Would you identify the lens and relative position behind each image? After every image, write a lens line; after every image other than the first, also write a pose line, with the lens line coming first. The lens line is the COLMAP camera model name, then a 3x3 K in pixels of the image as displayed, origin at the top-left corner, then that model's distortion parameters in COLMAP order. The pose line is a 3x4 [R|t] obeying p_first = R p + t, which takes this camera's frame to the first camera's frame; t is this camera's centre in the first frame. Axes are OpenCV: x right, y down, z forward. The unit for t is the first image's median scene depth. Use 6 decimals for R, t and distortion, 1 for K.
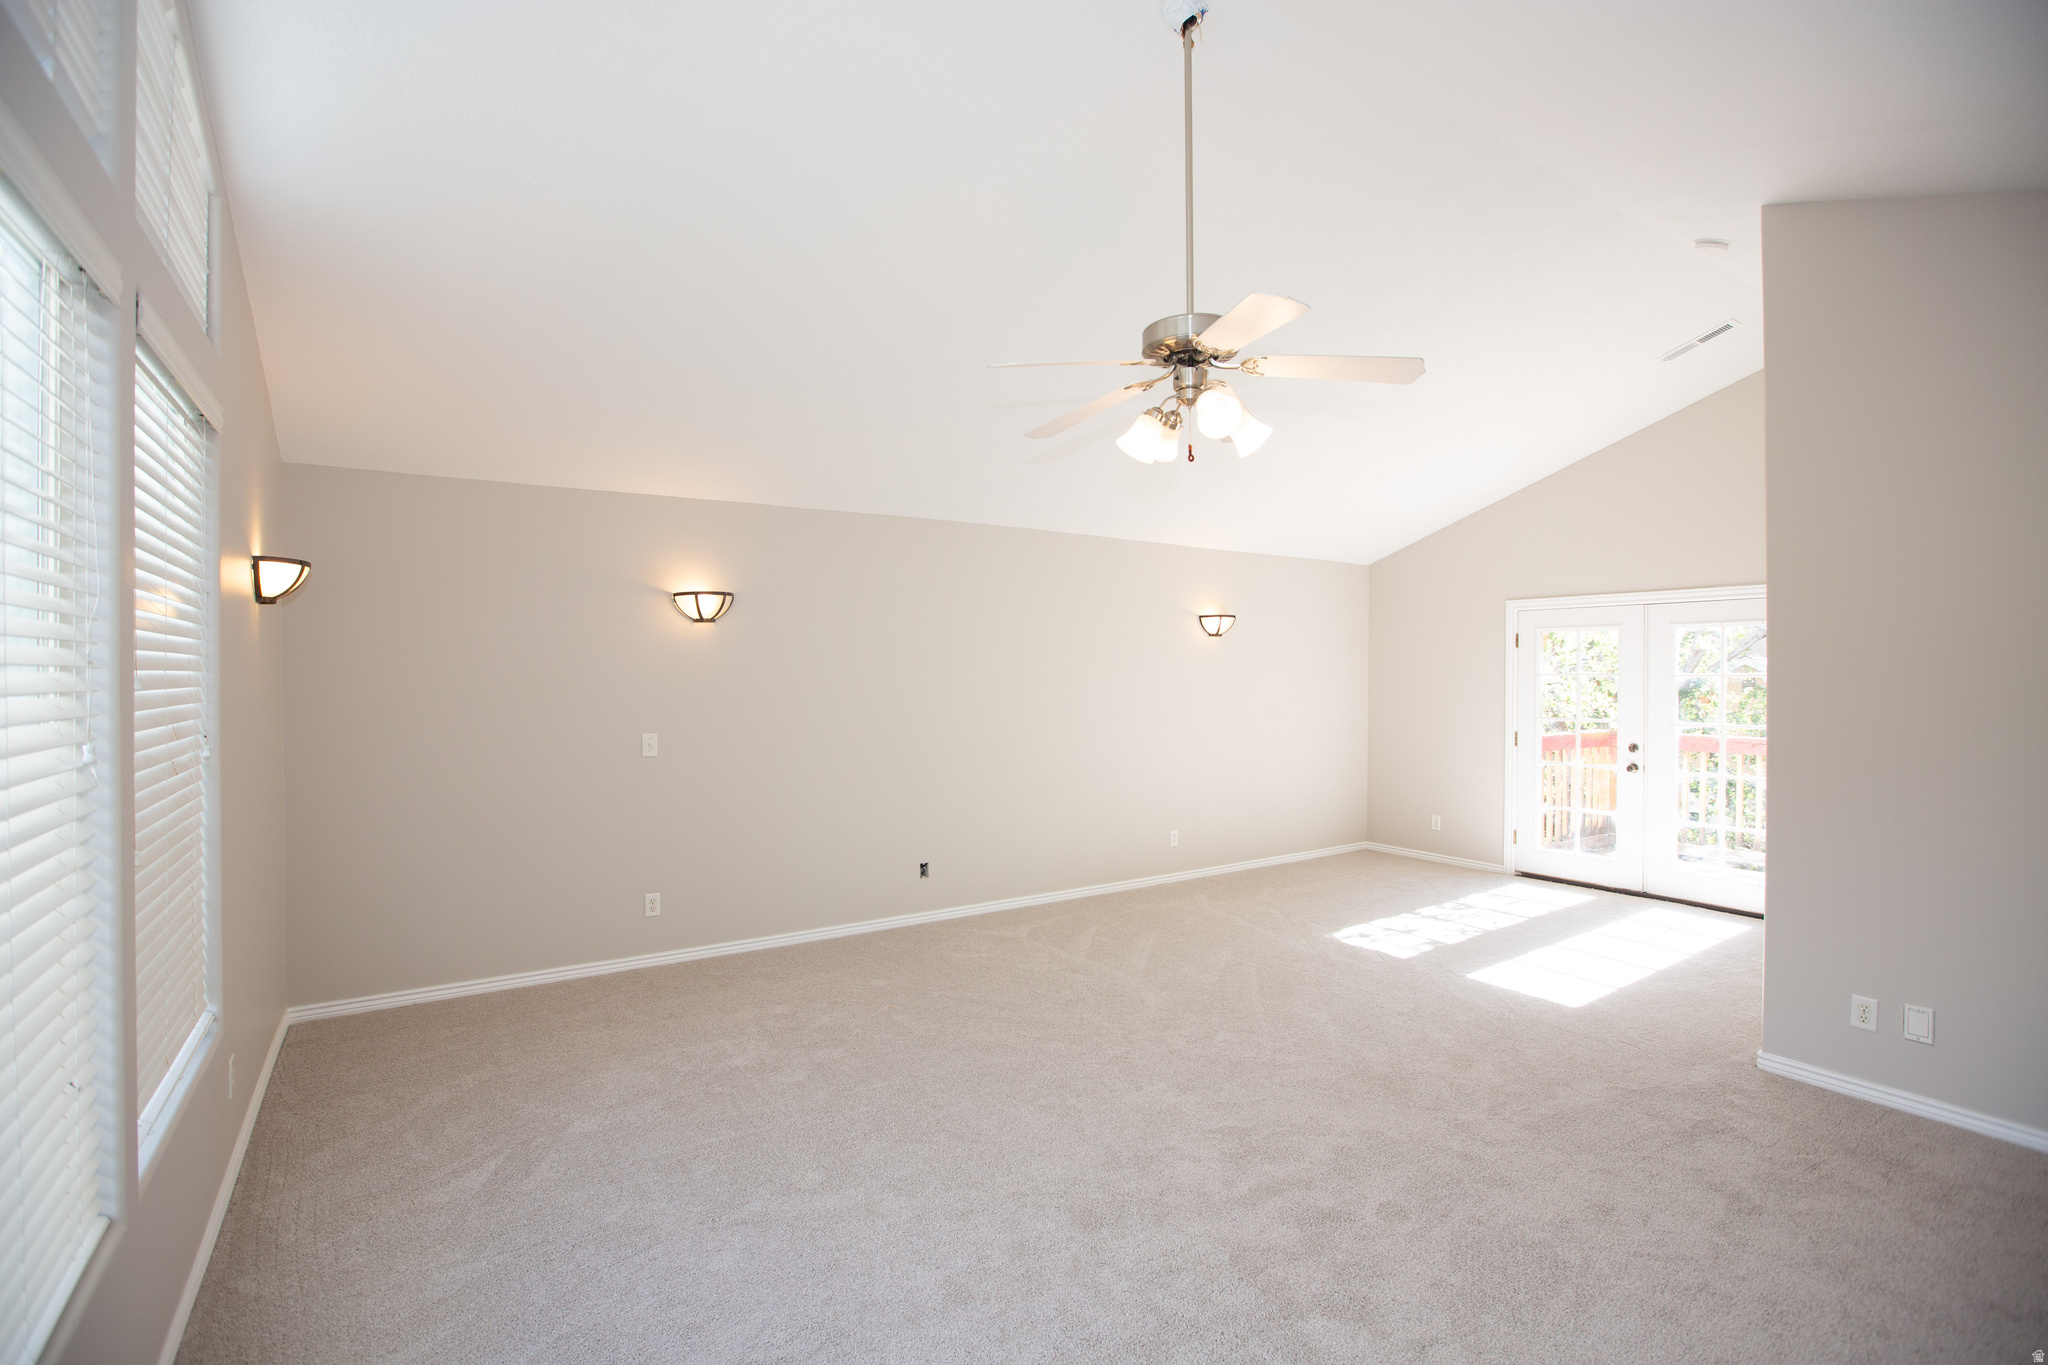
lens RADIAL K [[933.1, 0, 1015.2], [0, 933.1, 681.1], [0, 0, 1]] dist [-0.057772, 0.024095]
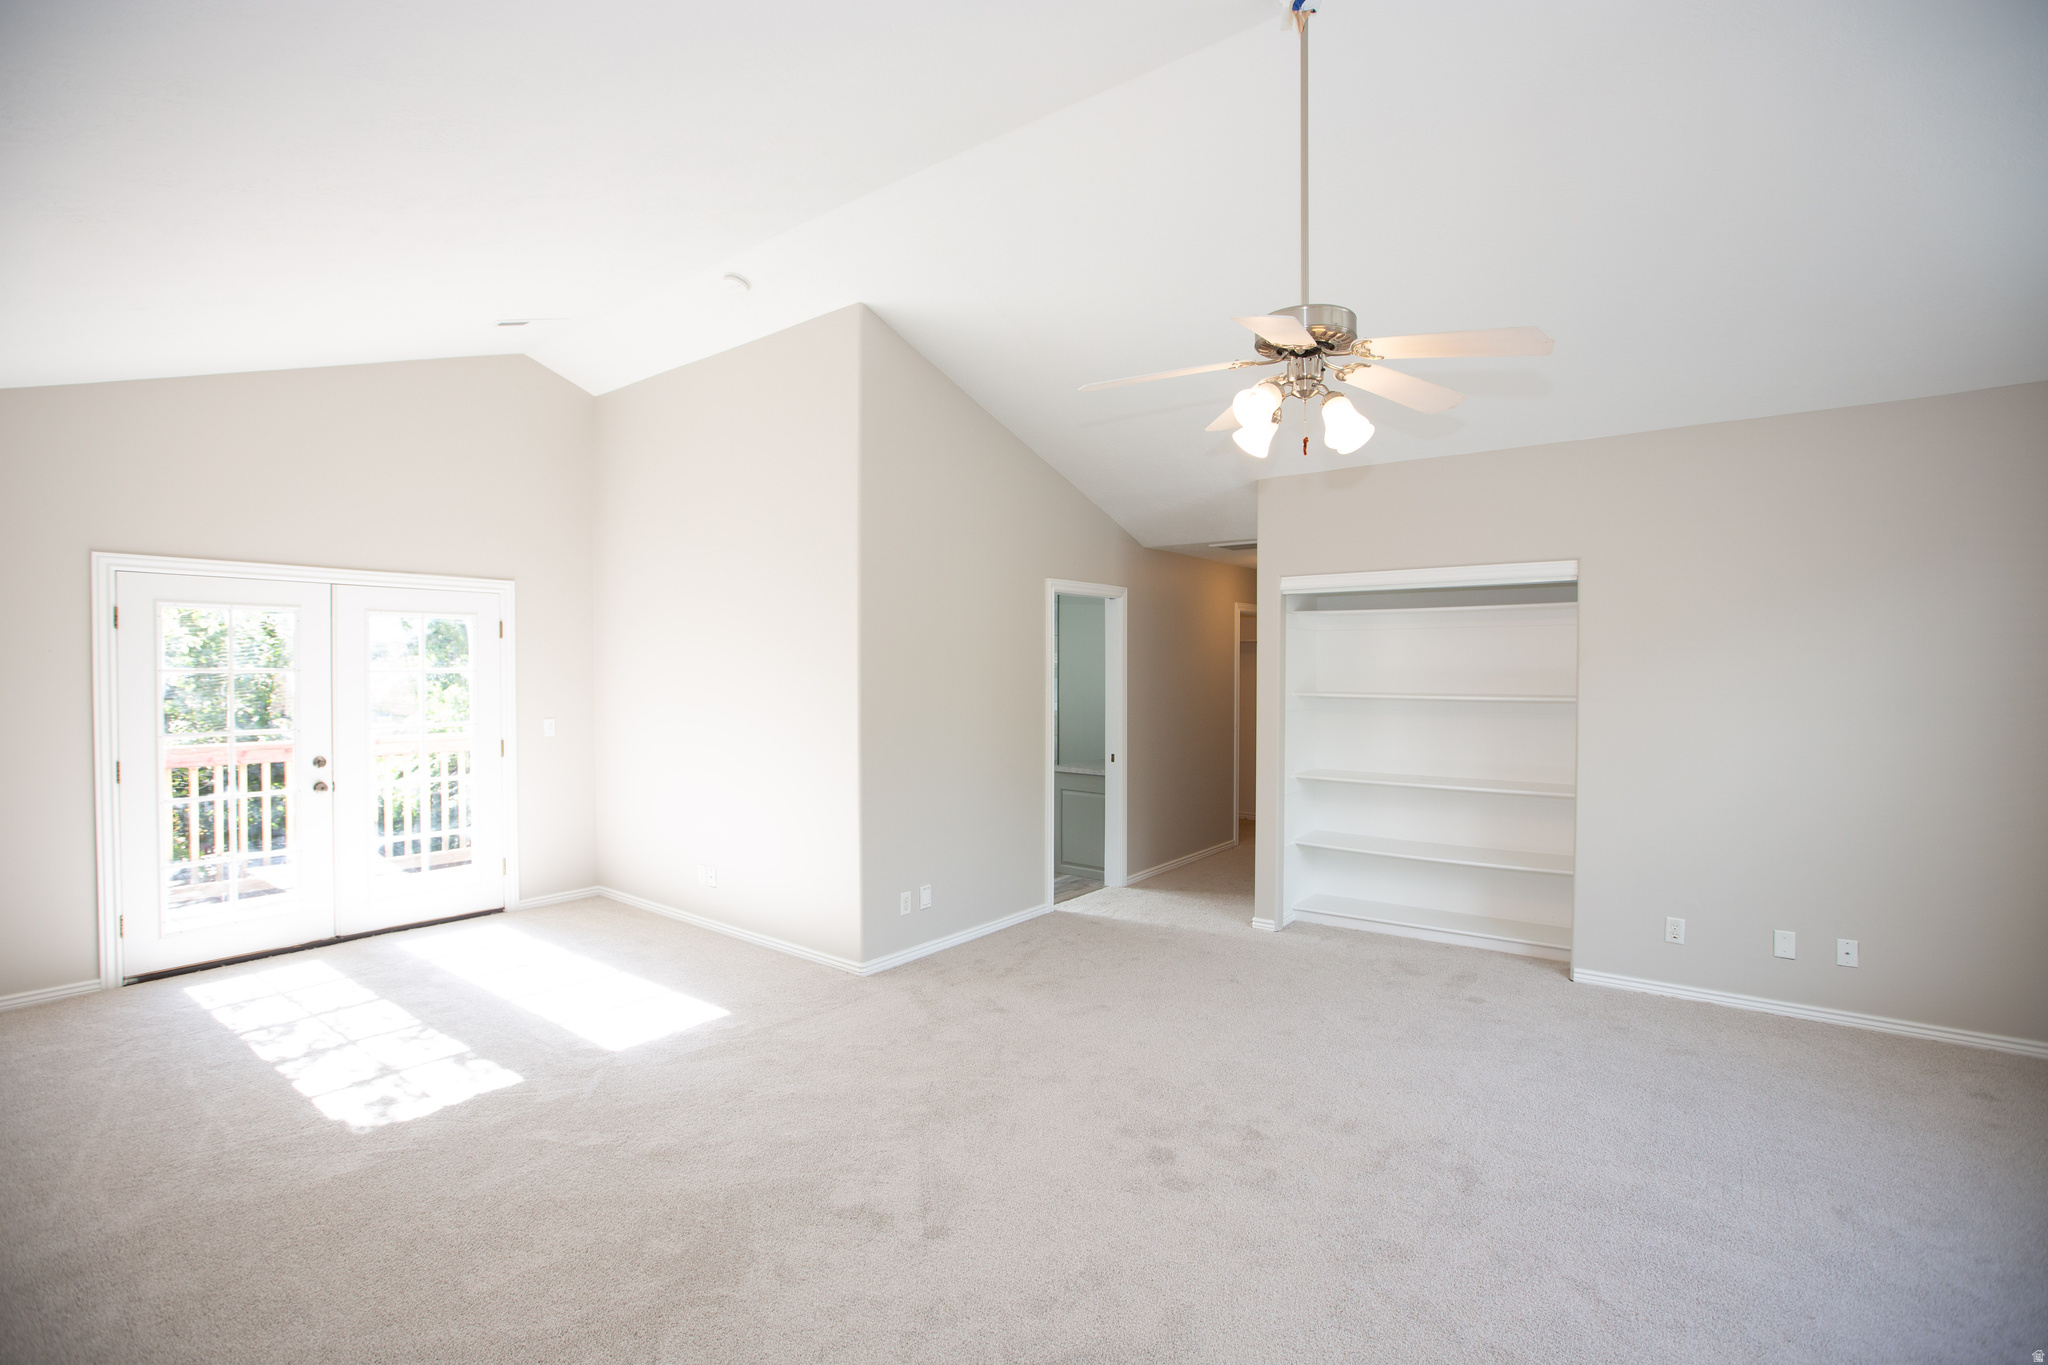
lens RADIAL K [[933.1, 0, 1015.2], [0, 933.1, 681.1], [0, 0, 1]] dist [-0.057772, 0.024095]
pose [[-0.336104, -0.015840, 0.941692, -0.317645], [0.003577, 0.999830, 0.018095, -0.011948], [-0.941818, 0.009450, -0.335990, 0.793613]]
